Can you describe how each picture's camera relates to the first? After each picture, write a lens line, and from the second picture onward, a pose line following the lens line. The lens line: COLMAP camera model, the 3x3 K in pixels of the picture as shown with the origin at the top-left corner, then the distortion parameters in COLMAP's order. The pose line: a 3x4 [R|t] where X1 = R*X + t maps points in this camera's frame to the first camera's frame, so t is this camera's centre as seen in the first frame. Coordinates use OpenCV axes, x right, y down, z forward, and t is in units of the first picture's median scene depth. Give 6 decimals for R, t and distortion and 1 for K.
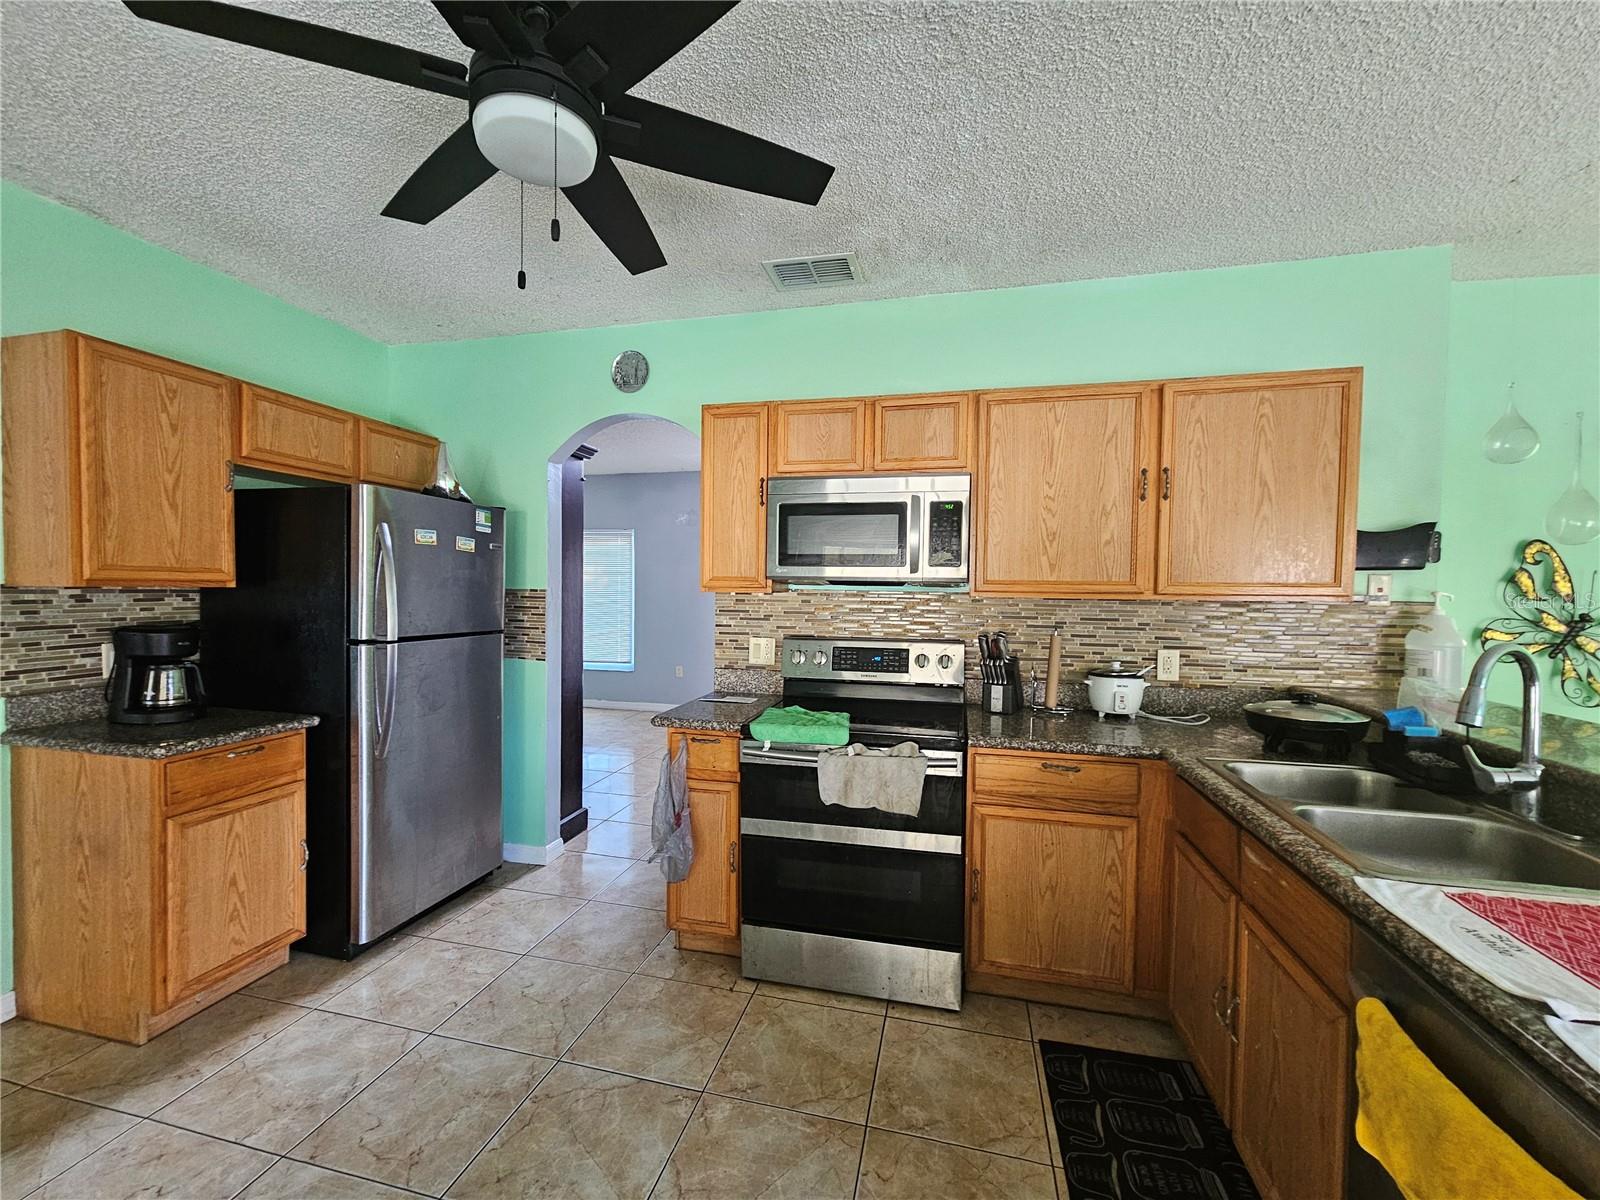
lens RADIAL K [[658.4, 0, 796.6], [0, 658.4, 599.3], [0, 0, 1]] dist [0.000897, 0.001753]
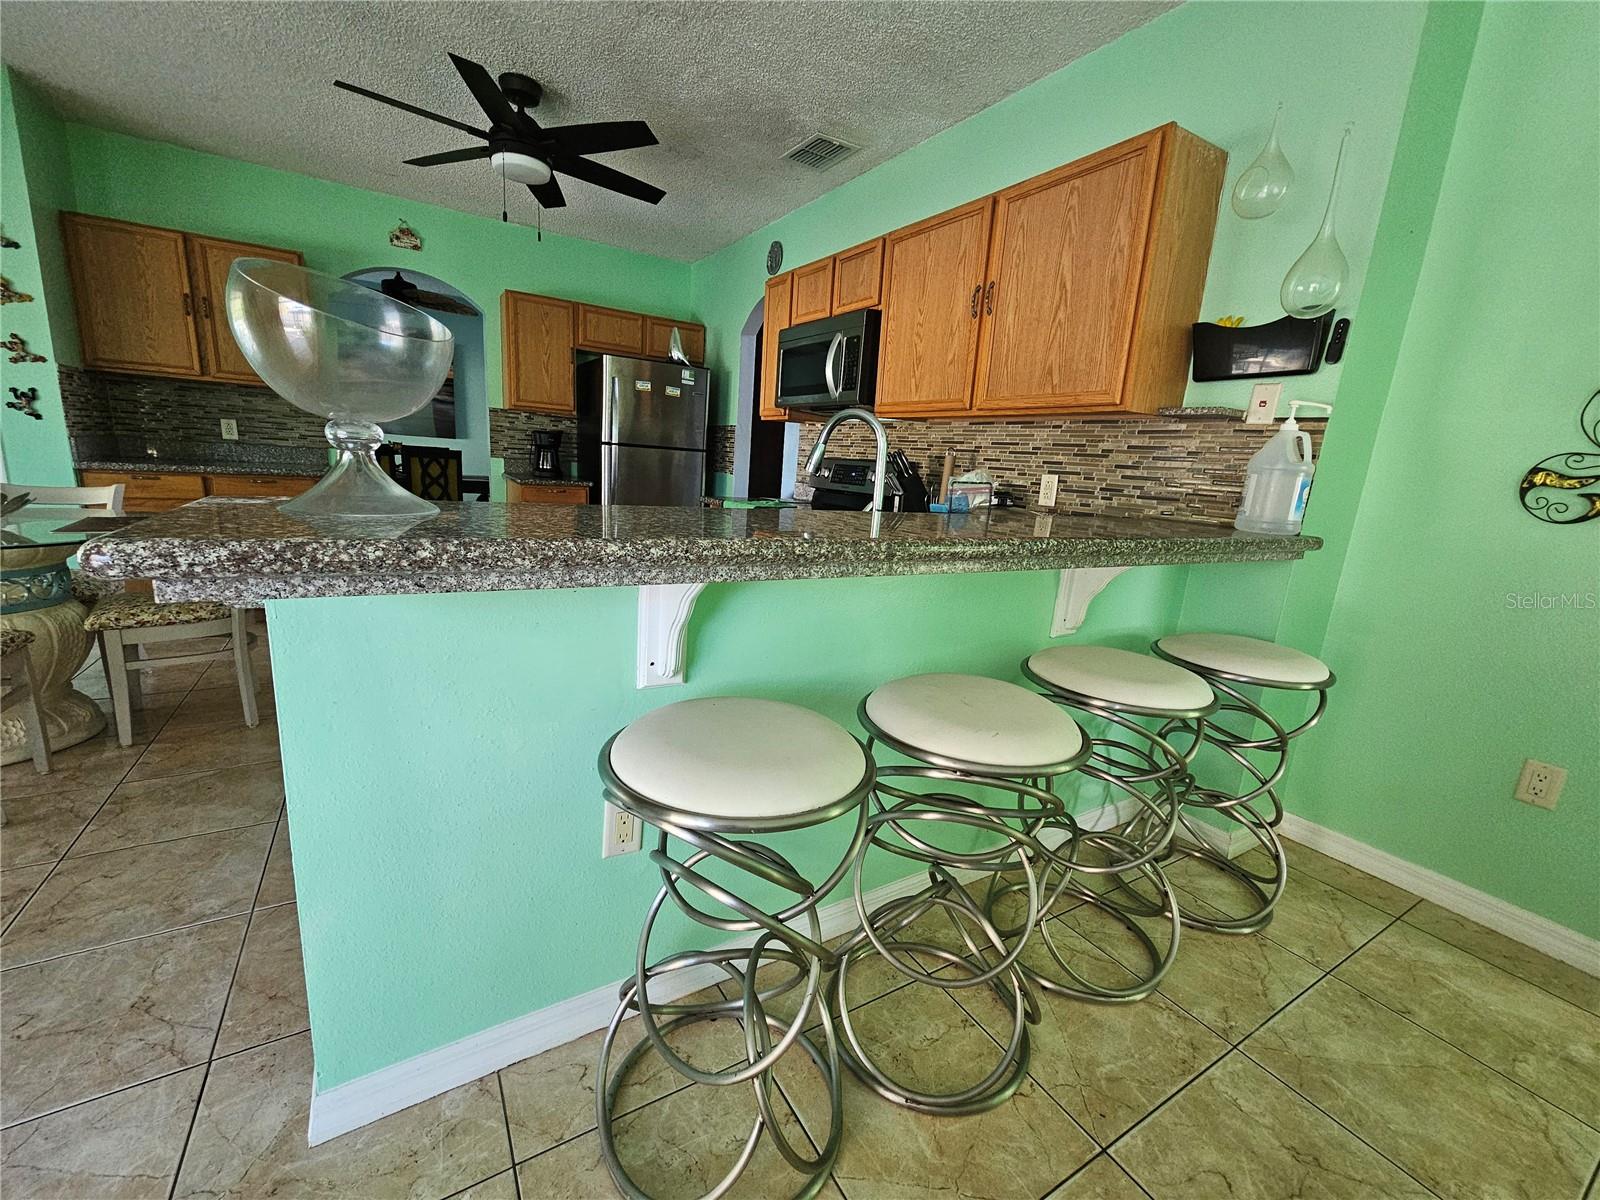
lens RADIAL K [[658.4, 0, 791.5], [0, 658.4, 607.9], [0, 0, 1]] dist [0.000897, 0.001753]
pose [[0.708294, 0.190134, -0.679830, 1.048537], [-0.069543, 0.977154, 0.200835, 0.105721], [0.702484, -0.094973, 0.705334, 0.000313]]
